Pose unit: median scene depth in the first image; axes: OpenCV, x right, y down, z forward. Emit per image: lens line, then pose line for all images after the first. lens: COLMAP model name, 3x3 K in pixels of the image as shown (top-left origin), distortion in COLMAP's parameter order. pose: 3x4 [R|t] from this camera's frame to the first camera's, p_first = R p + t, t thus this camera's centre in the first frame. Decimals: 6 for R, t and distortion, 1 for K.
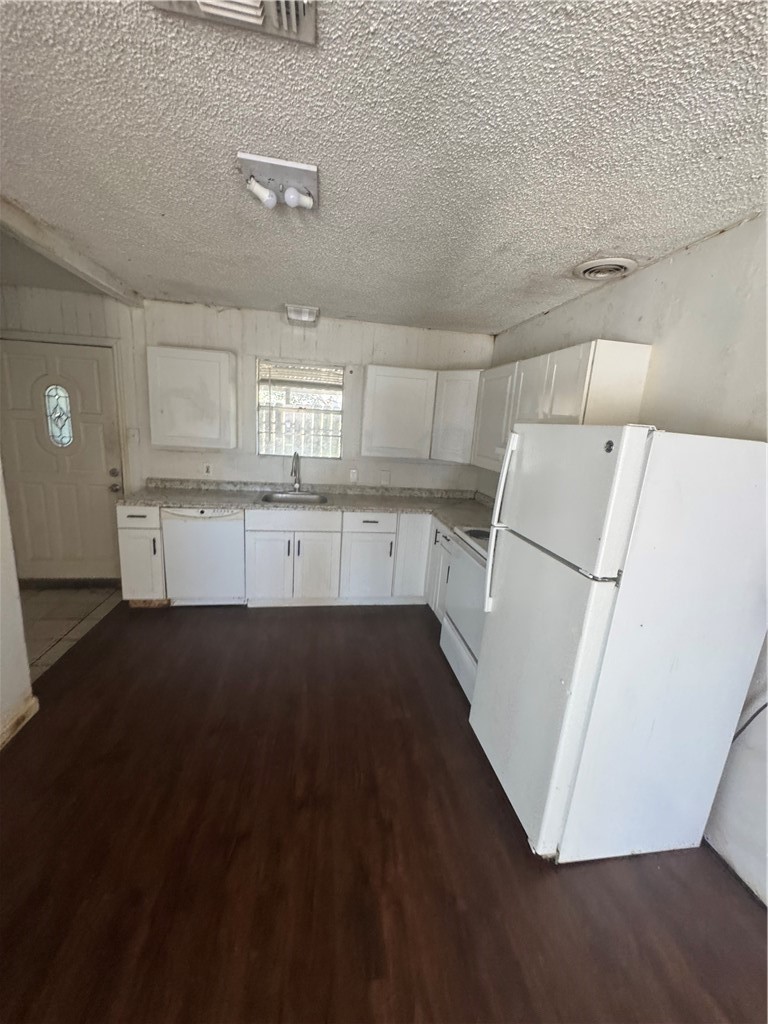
lens RADIAL K [[412.1, 0, 384.9], [0, 412.1, 513.9], [0, 0, 1]] dist [-0.001784, -0.001265]
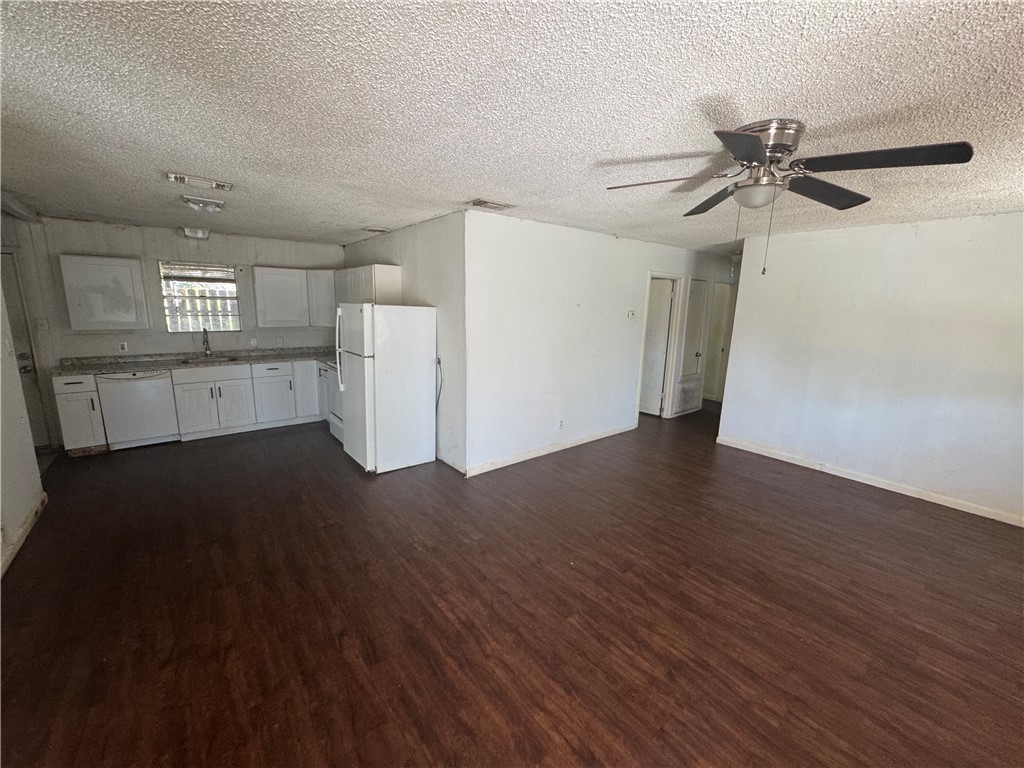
lens RADIAL K [[412.1, 0, 509.6], [0, 412.1, 384.5], [0, 0, 1]] dist [-0.001784, -0.001265]
pose [[0.871200, -0.138681, 0.470933, 0.003301], [0.141313, 0.989511, 0.029972, 0.154971], [-0.470150, 0.040437, 0.881660, -0.767511]]
